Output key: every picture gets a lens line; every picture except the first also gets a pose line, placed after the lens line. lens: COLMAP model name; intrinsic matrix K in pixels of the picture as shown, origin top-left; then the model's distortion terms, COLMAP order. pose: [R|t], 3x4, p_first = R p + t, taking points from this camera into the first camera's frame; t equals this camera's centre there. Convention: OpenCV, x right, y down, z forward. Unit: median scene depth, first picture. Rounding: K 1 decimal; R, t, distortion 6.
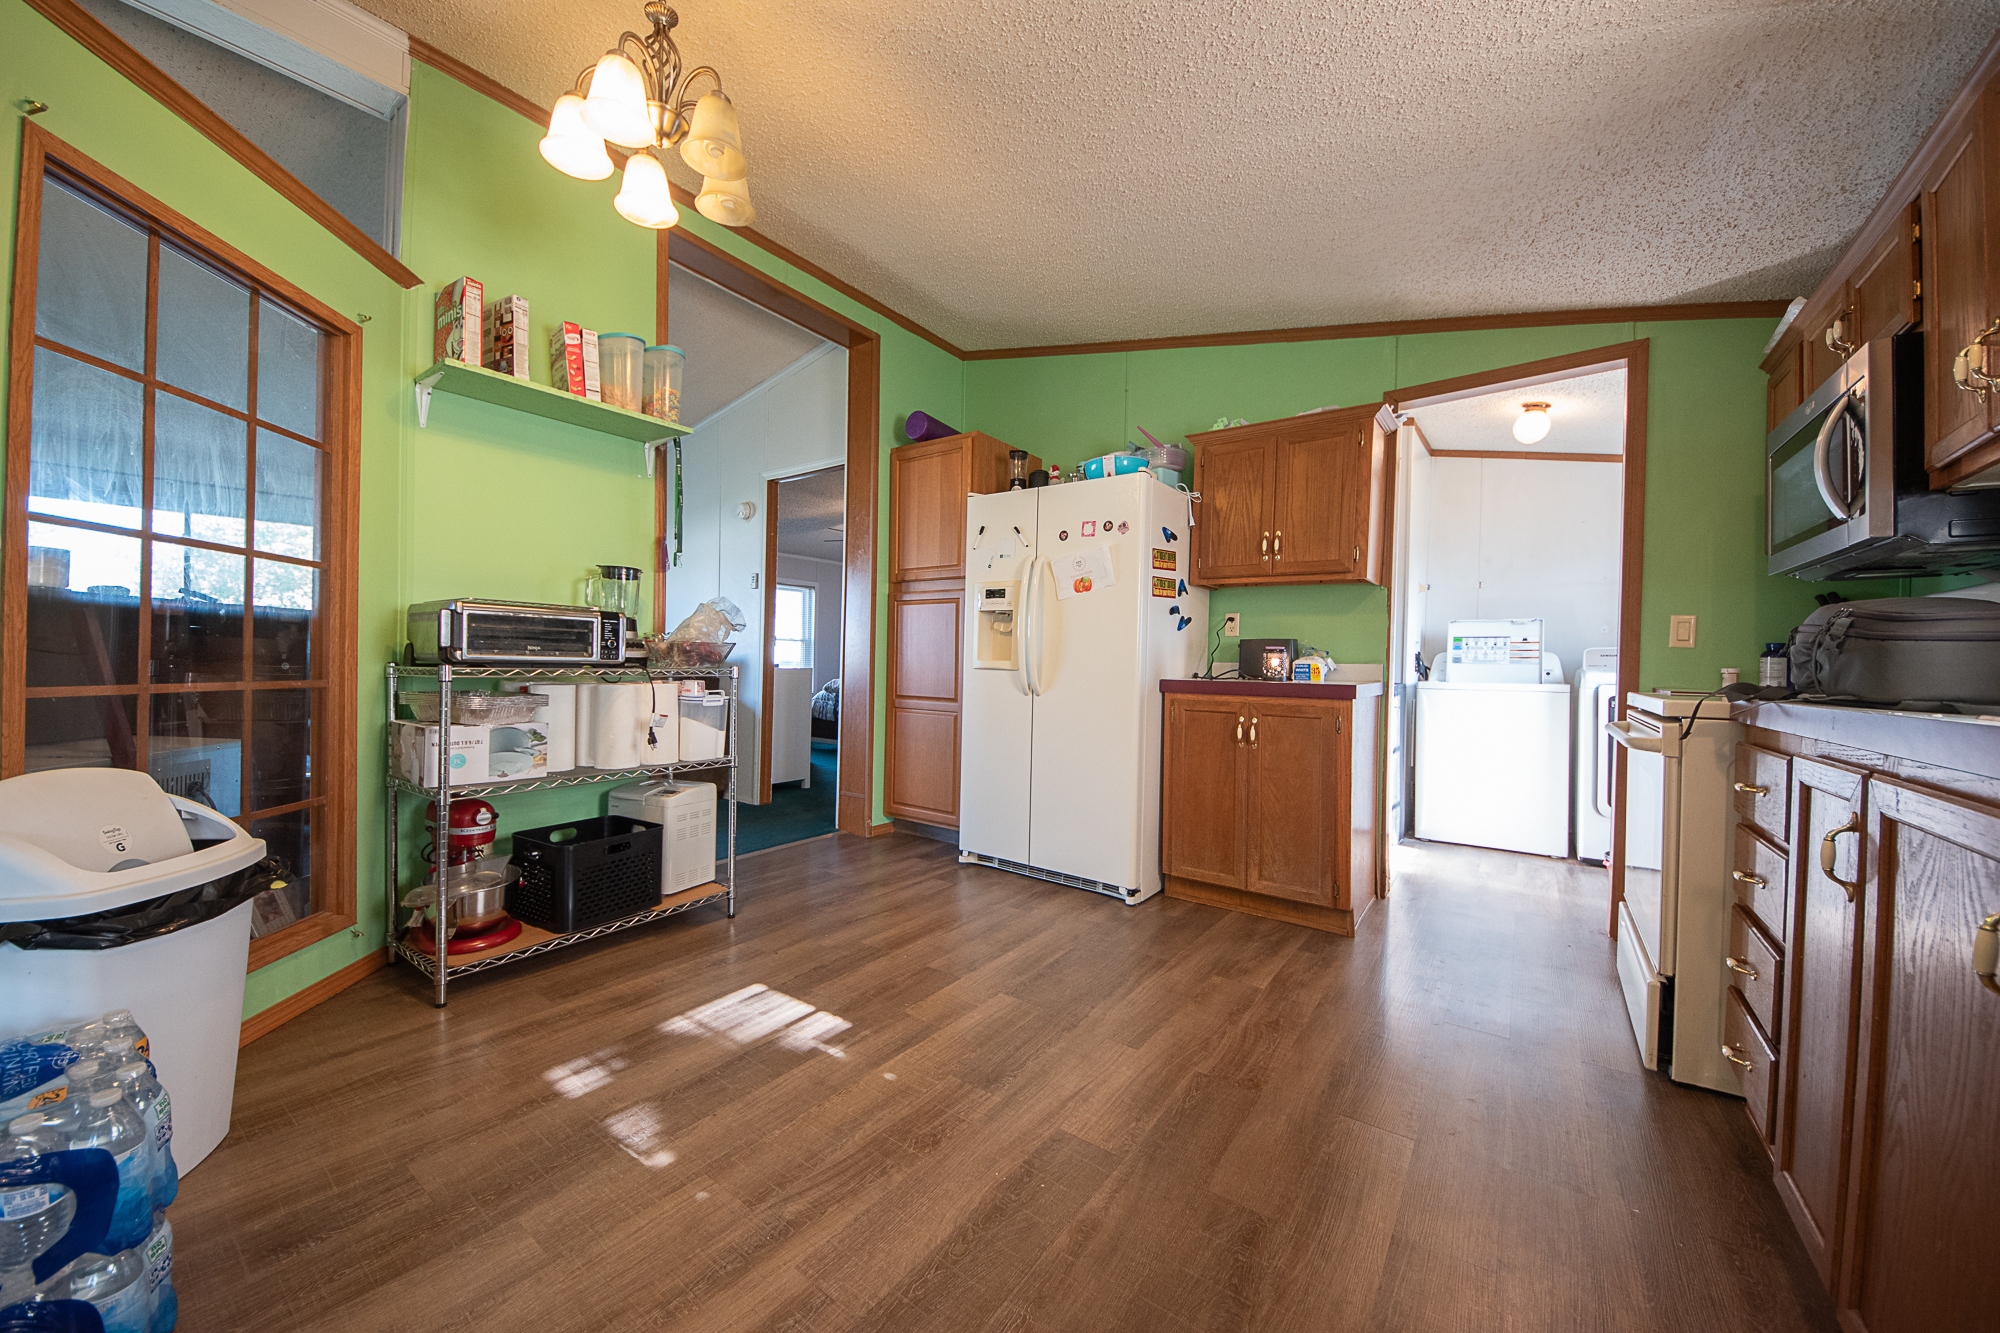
lens RADIAL K [[721.6, 0, 999.8], [0, 721.6, 664.6], [0, 0, 1]] dist [0.000324, -0.000788]
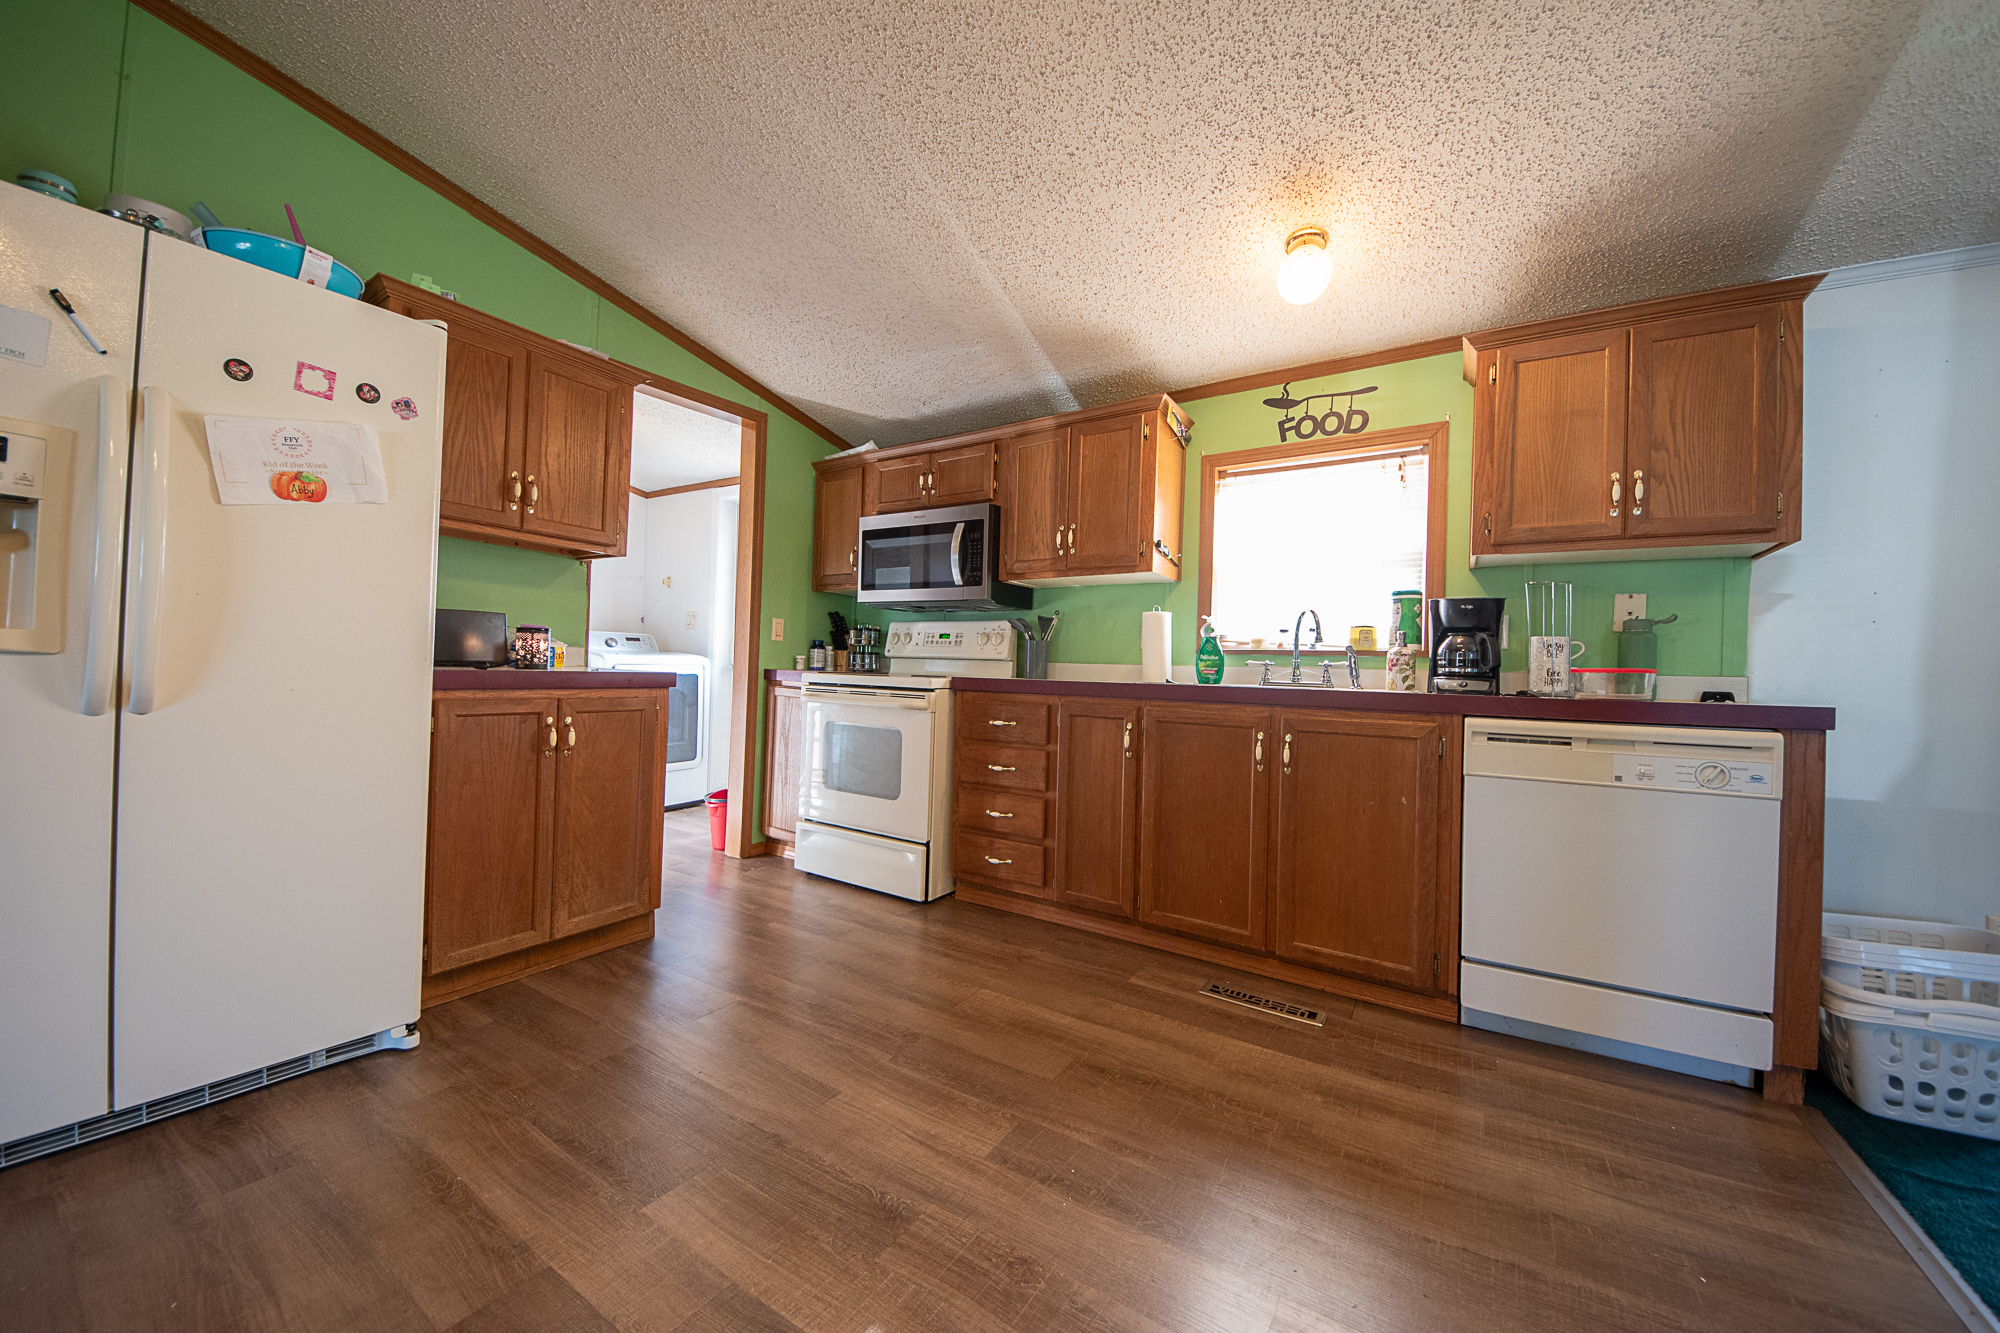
lens RADIAL K [[721.6, 0, 1009.0], [0, 721.6, 659.5], [0, 0, 1]] dist [0.000324, -0.000788]
pose [[-0.075616, -0.006222, 0.997118, -0.421222], [-0.028306, 0.999591, 0.004091, -0.004552], [-0.996735, -0.027915, -0.075762, 0.525387]]
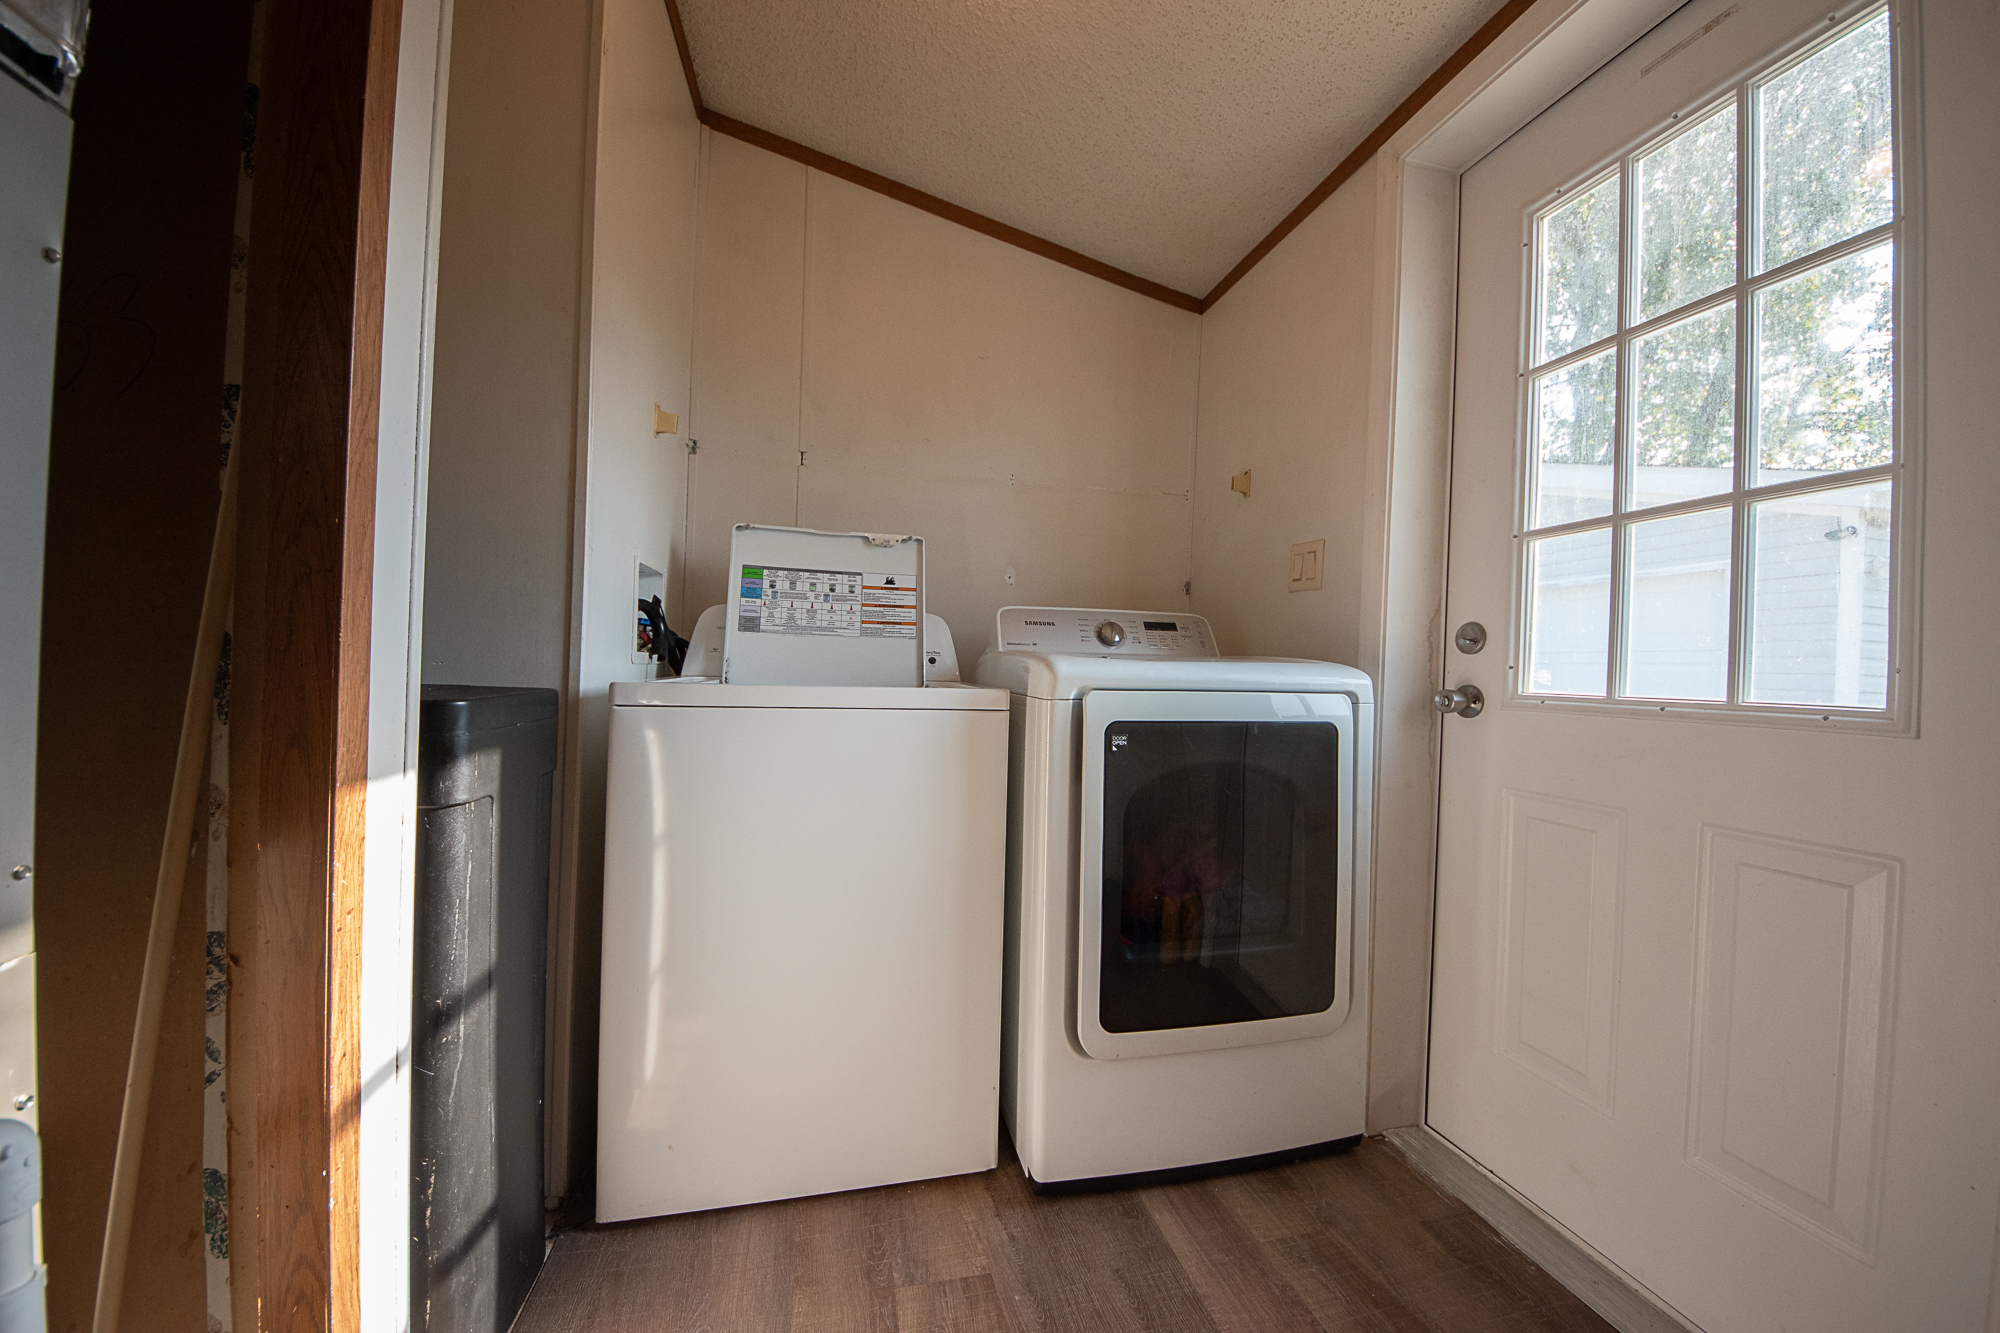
lens RADIAL K [[721.6, 0, 1002.4], [0, 721.6, 667.2], [0, 0, 1]] dist [0.000324, -0.000788]
pose [[0.644884, 0.012932, 0.764171, 0.598404], [-0.024347, 0.999697, 0.003629, 0.018029], [-0.763892, -0.020945, 0.645004, 0.906878]]
